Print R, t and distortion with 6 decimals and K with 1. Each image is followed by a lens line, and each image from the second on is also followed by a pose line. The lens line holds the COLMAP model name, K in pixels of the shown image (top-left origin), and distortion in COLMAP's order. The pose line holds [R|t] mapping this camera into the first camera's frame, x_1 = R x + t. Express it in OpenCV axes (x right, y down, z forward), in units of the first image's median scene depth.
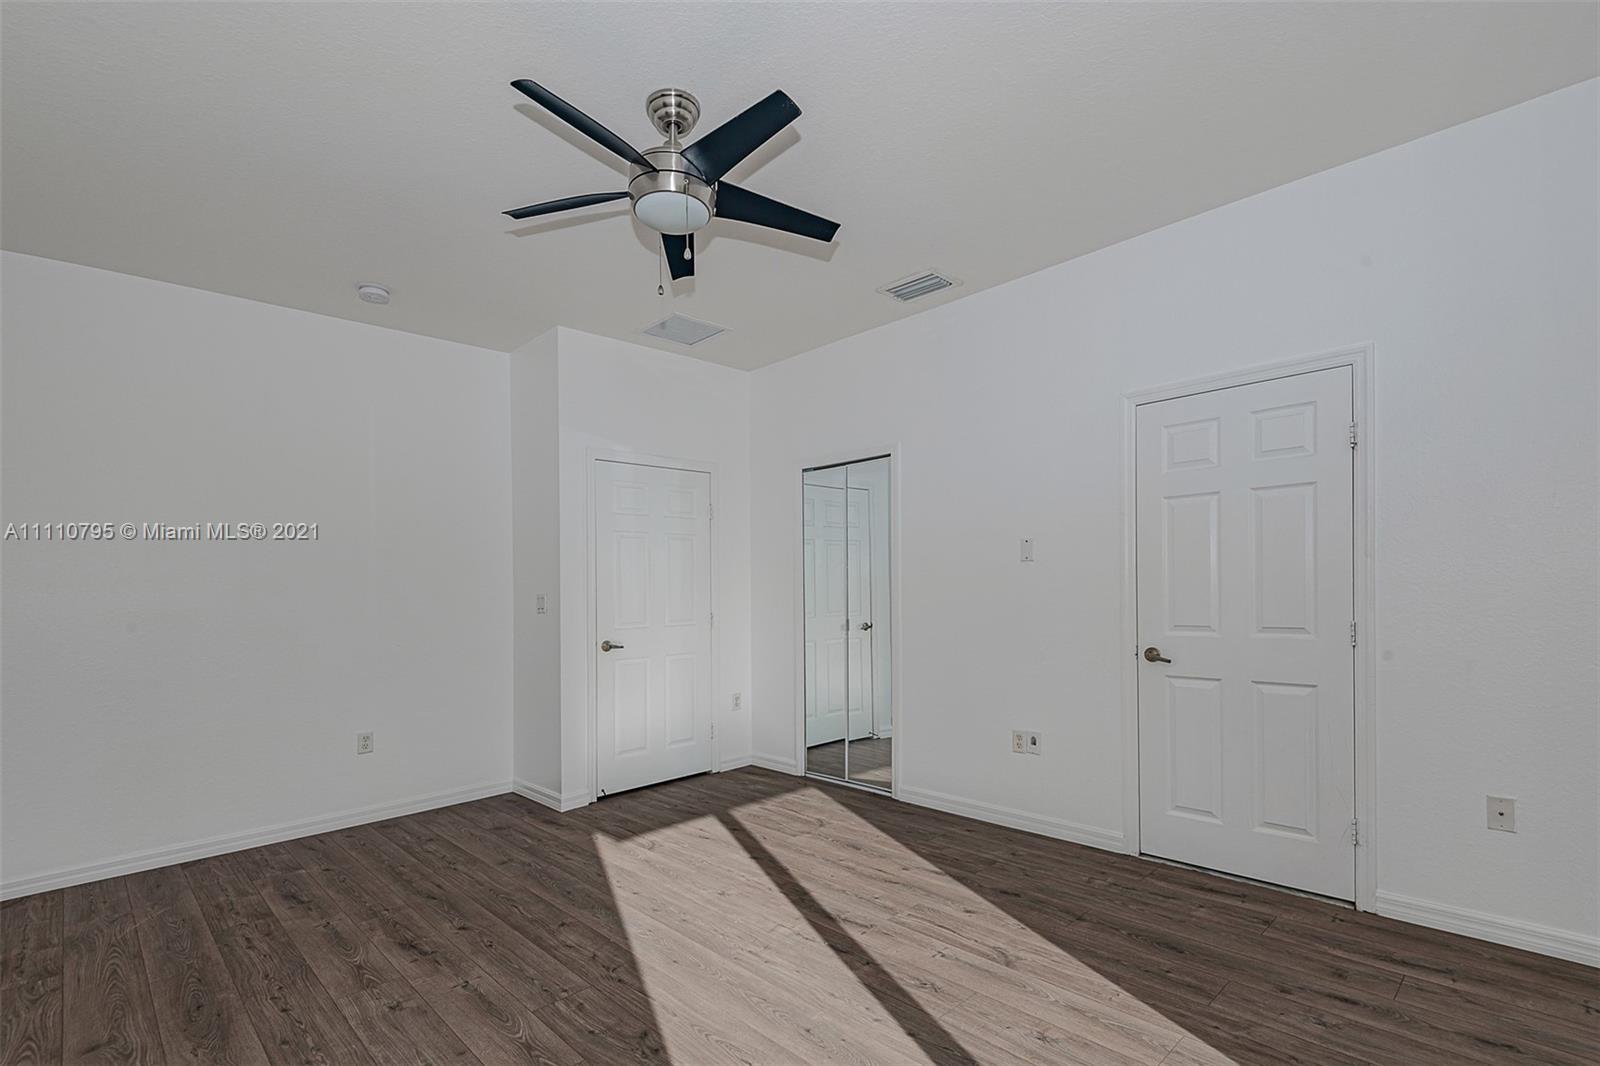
lens RADIAL K [[735.6, 0, 827.0], [0, 735.6, 580.4], [0, 0, 1]] dist [0.022202, -0.011122]
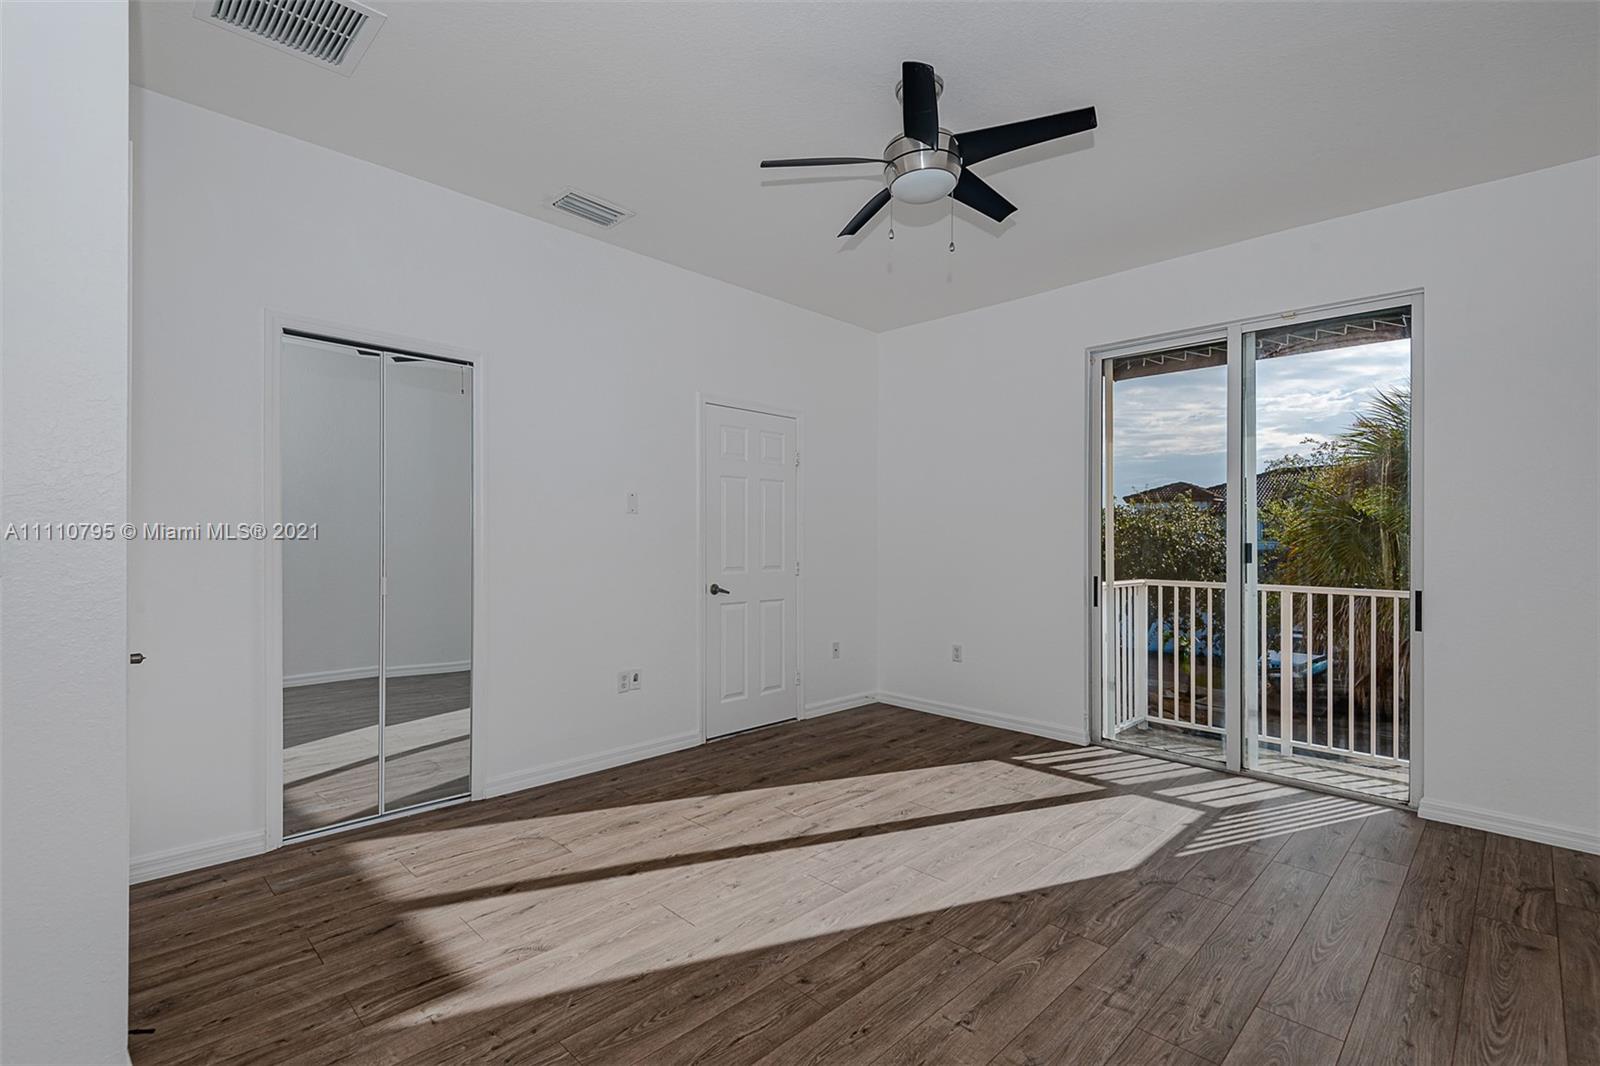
lens RADIAL K [[735.6, 0, 802.5], [0, 735.6, 544.8], [0, 0, 1]] dist [0.022202, -0.011122]
pose [[0.013504, 0.010199, 0.999857, -0.941011], [-0.011986, 0.999878, -0.010037, 0.031902], [-0.999837, -0.011849, 0.013624, 0.853350]]
